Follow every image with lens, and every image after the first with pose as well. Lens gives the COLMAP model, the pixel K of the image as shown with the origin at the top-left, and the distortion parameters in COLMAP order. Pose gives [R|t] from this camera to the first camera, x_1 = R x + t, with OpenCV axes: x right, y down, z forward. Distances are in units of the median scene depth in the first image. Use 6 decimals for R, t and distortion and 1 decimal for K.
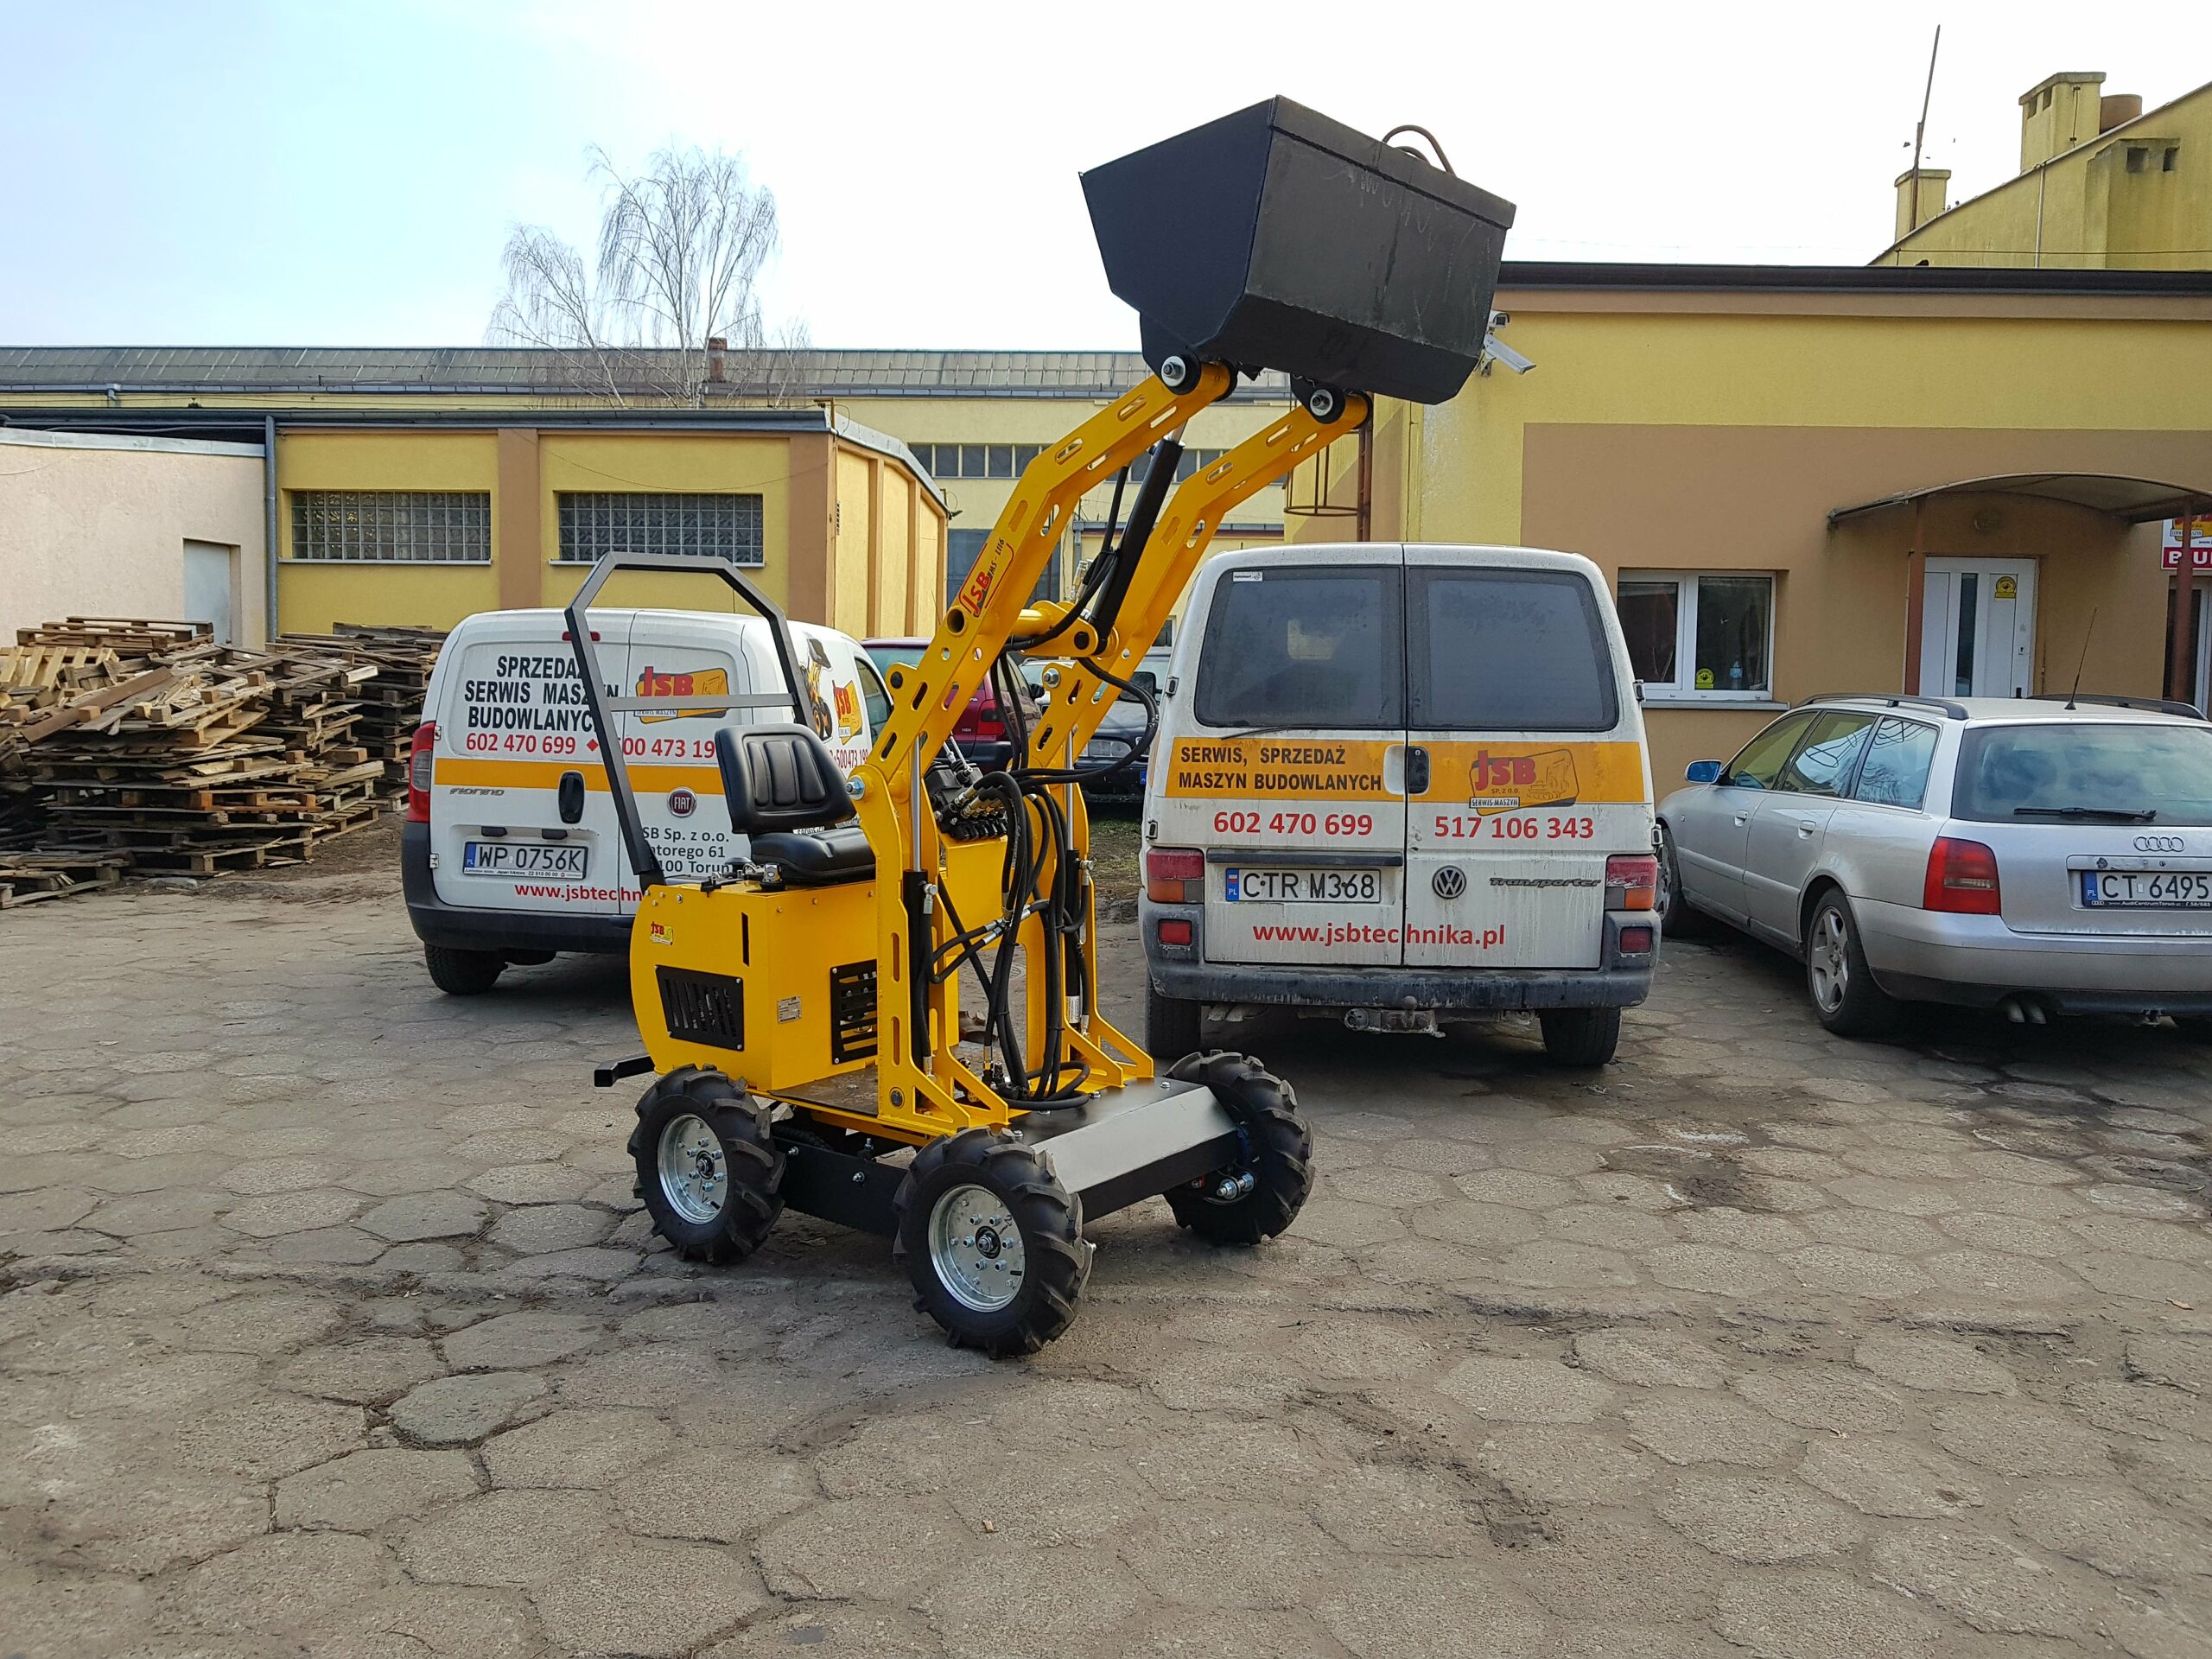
lens RADIAL K [[1765.6, 0, 1111.4], [0, 1765.6, 752.8], [0, 0, 1]] dist [0.018414, -0.031174]
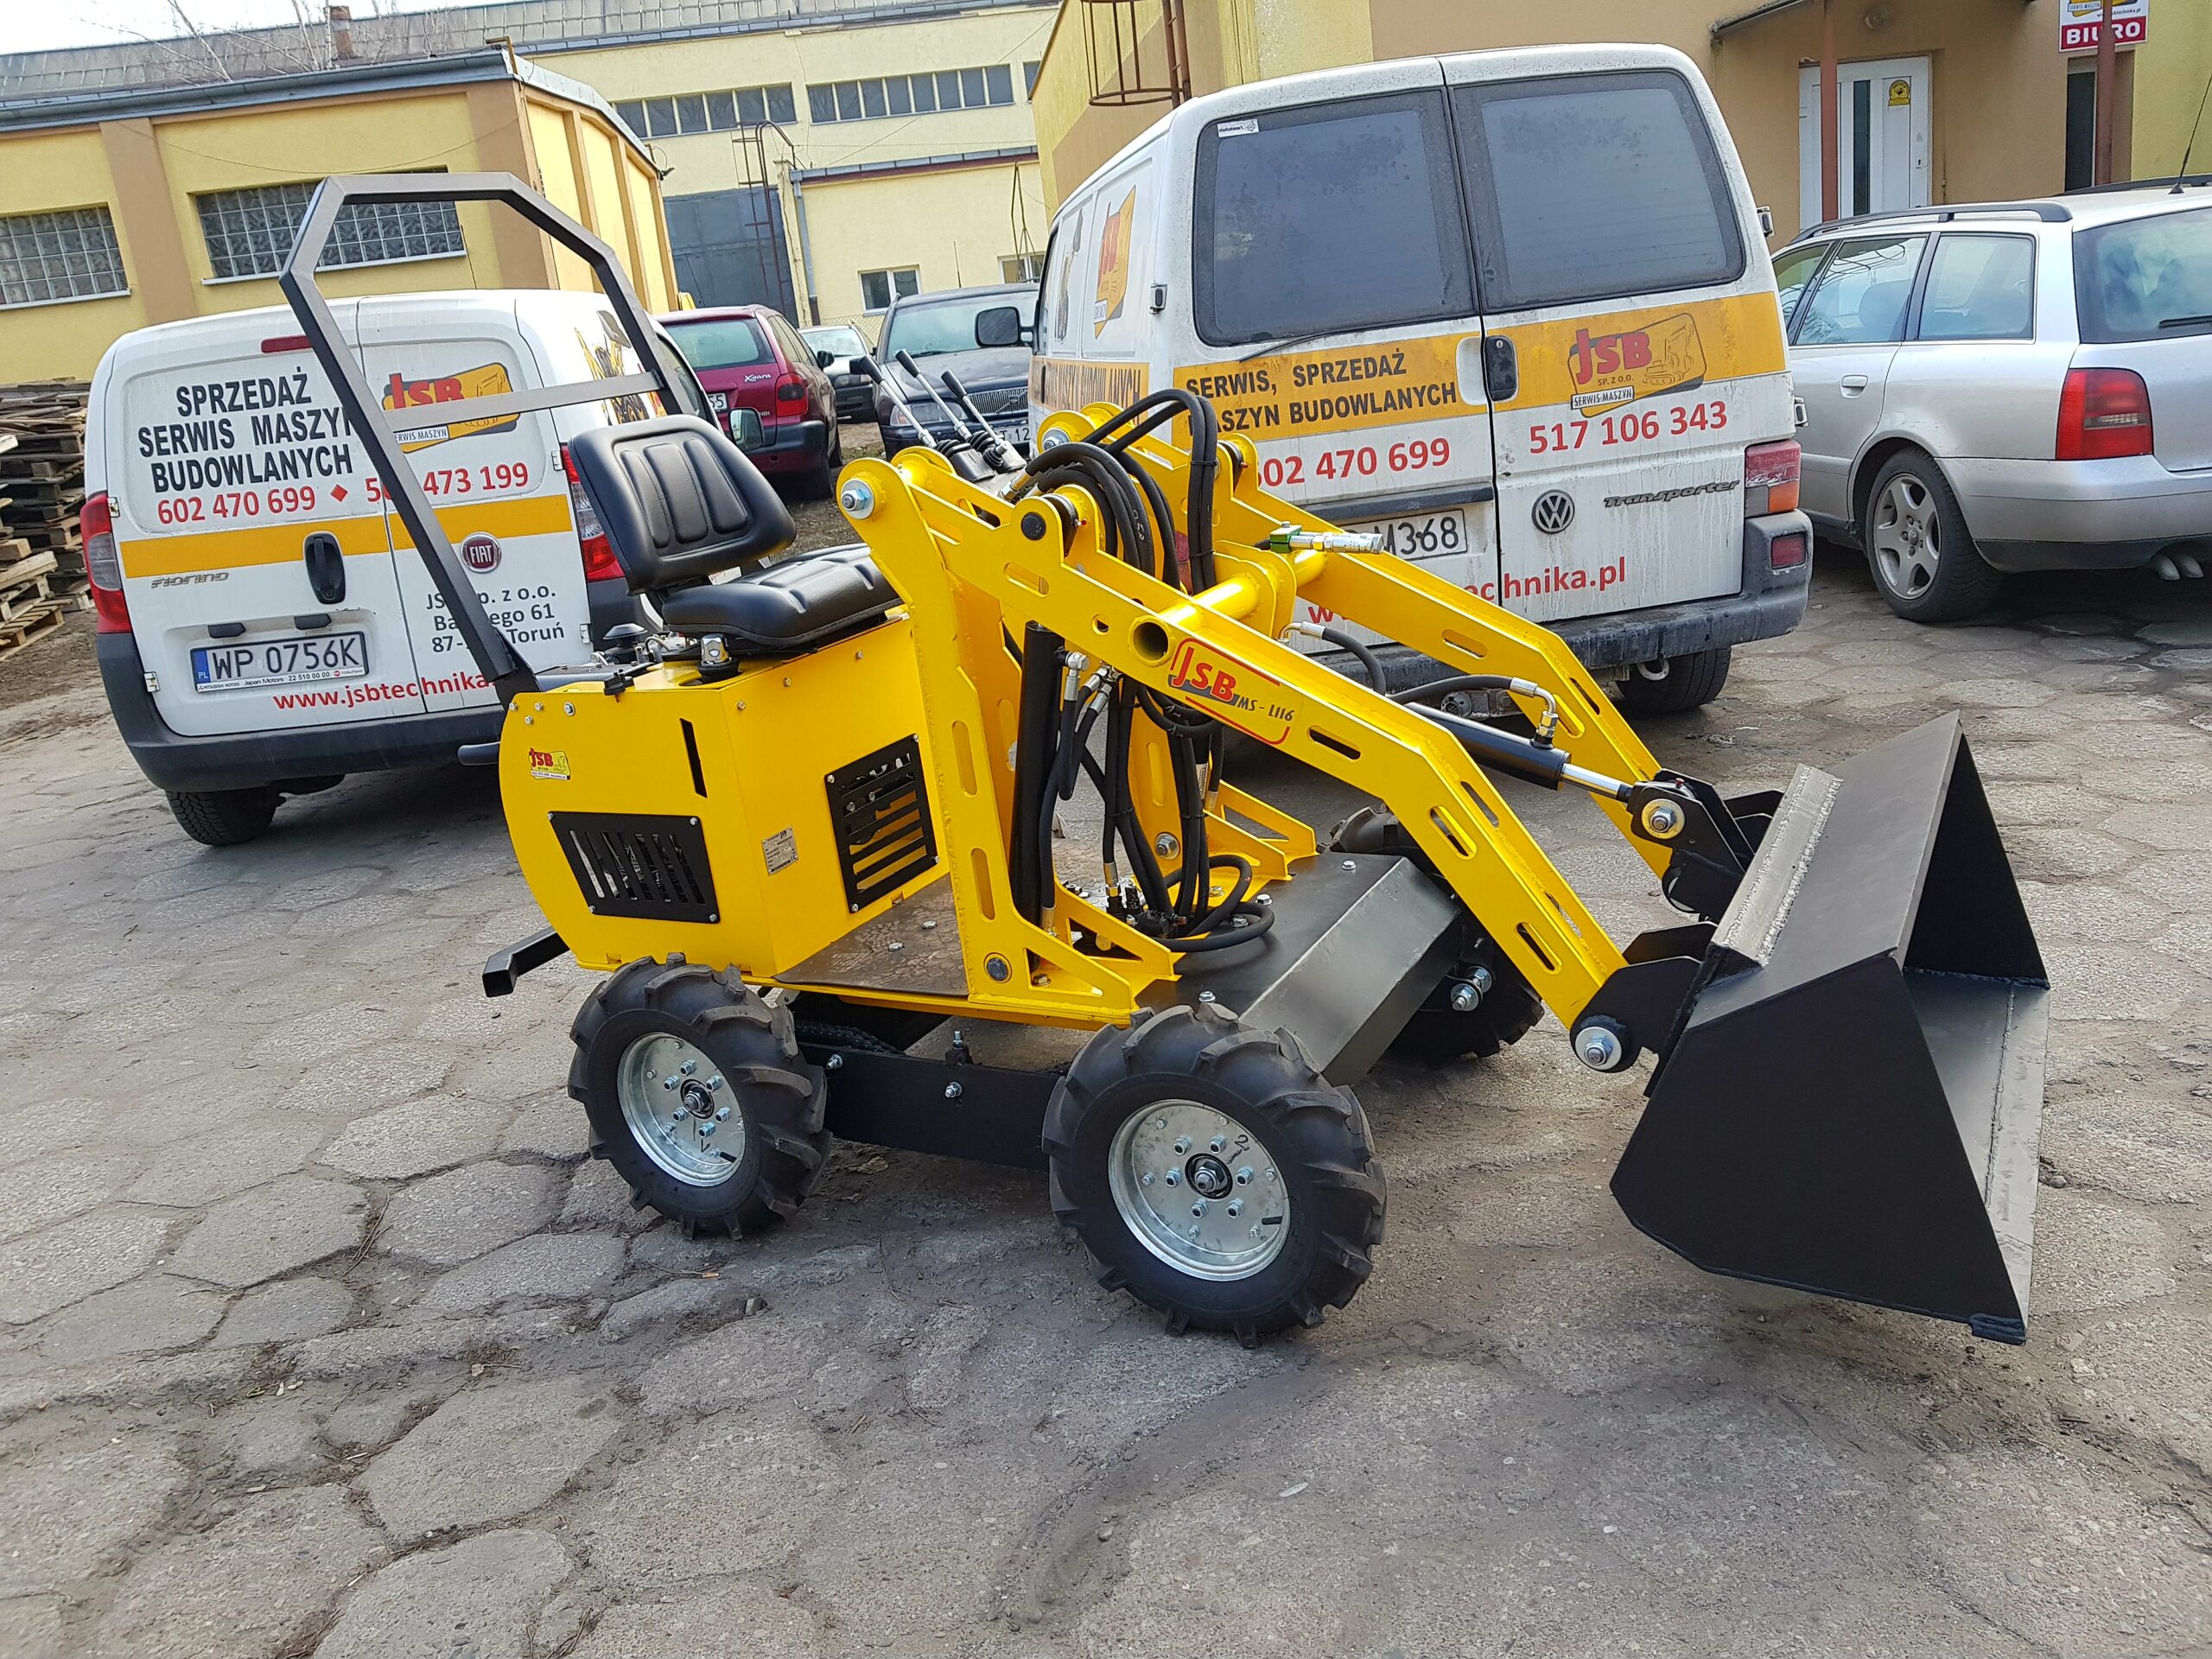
lens RADIAL K [[1765.6, 0, 1111.4], [0, 1765.6, 752.8], [0, 0, 1]] dist [0.018414, -0.031174]
pose [[0.979844, -0.160797, 0.118535, -0.102069], [0.135189, 0.970600, 0.199148, -0.003323], [-0.147073, -0.179109, 0.972774, 0.268020]]
